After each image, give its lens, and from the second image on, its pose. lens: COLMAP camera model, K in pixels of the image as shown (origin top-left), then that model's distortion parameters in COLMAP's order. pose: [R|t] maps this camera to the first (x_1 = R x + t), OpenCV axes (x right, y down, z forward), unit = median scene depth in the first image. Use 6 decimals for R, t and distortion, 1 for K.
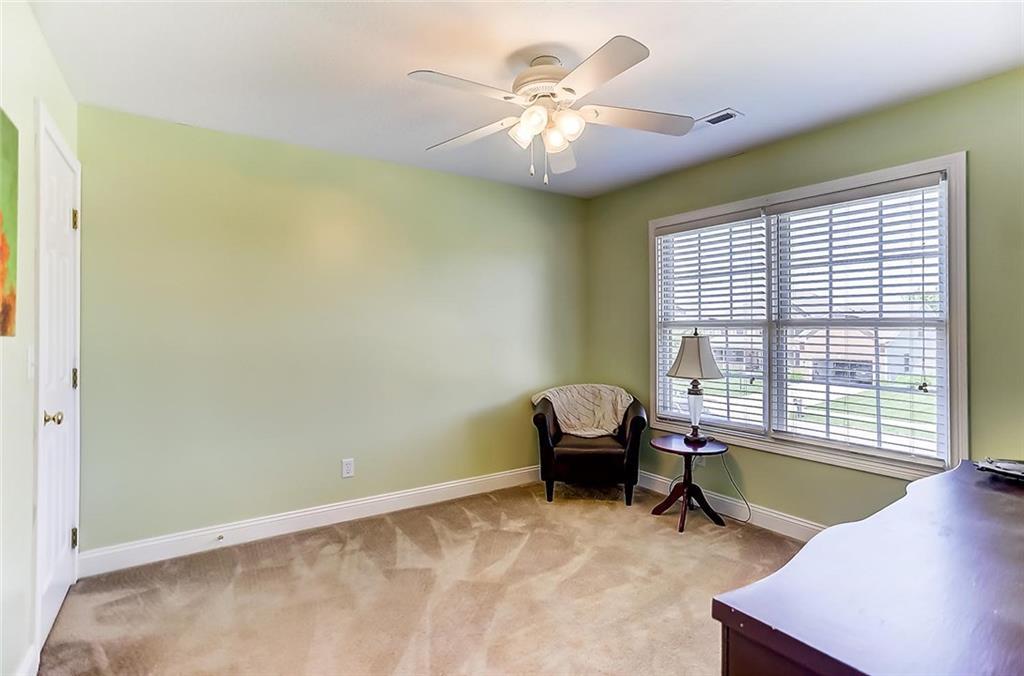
lens RADIAL K [[506.0, 0, 513.6], [0, 506.0, 334.9], [0, 0, 1]] dist [-0.004734, 0.000426]
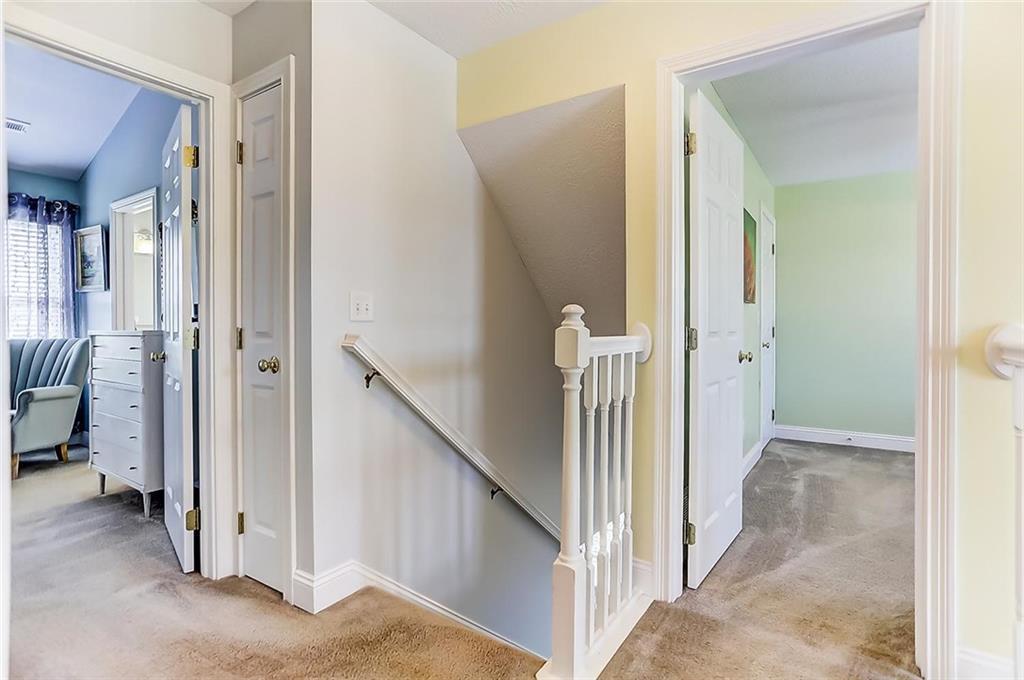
lens RADIAL K [[506.0, 0, 513.1], [0, 506.0, 334.2], [0, 0, 1]] dist [-0.004734, 0.000426]
pose [[0.370226, 0.006374, -0.928920, 0.394588], [0.009370, 0.999900, 0.010595, 0.026184], [0.928895, -0.012626, 0.370129, -0.453643]]
